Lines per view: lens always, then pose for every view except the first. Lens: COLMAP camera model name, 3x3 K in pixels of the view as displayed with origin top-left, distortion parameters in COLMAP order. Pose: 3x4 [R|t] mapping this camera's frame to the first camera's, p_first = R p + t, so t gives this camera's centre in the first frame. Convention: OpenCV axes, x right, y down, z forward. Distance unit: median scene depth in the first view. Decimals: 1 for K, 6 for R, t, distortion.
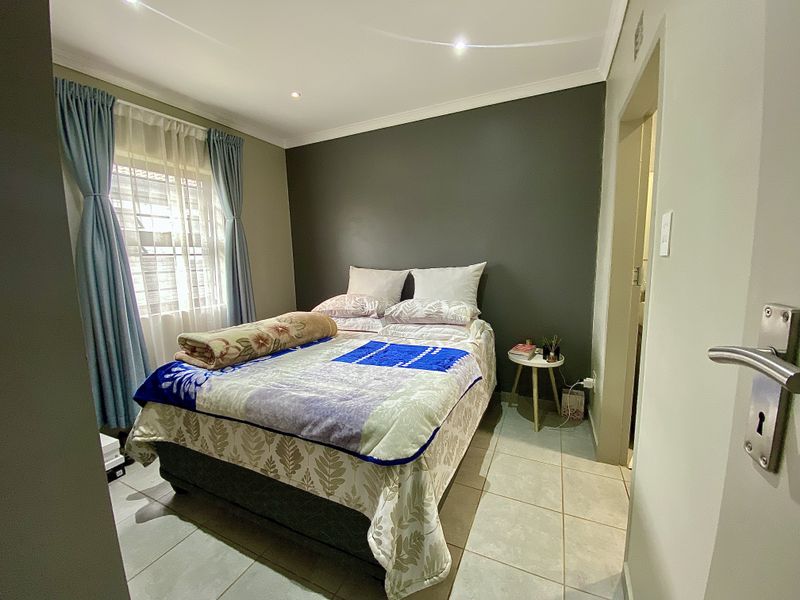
lens RADIAL K [[319.7, 0, 400.0], [0, 319.7, 300.0], [0, 0, 1]] dist [0.000876, -0.013477]
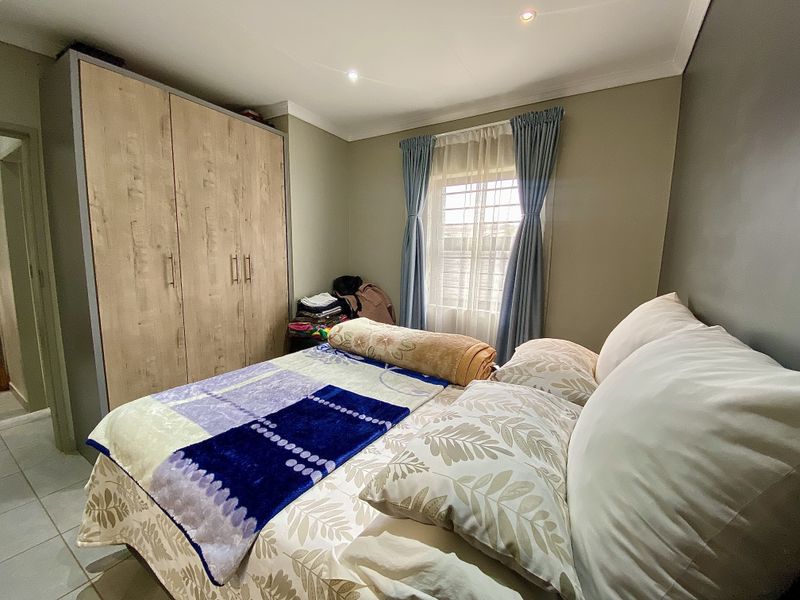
lens RADIAL K [[319.7, 0, 400.0], [0, 319.7, 300.0], [0, 0, 1]] dist [0.000876, -0.013477]
pose [[-0.104454, 0.149018, -0.983302, 0.477675], [-0.156612, 0.973910, 0.164231, -0.167267], [0.982121, 0.171152, -0.078391, 1.026979]]
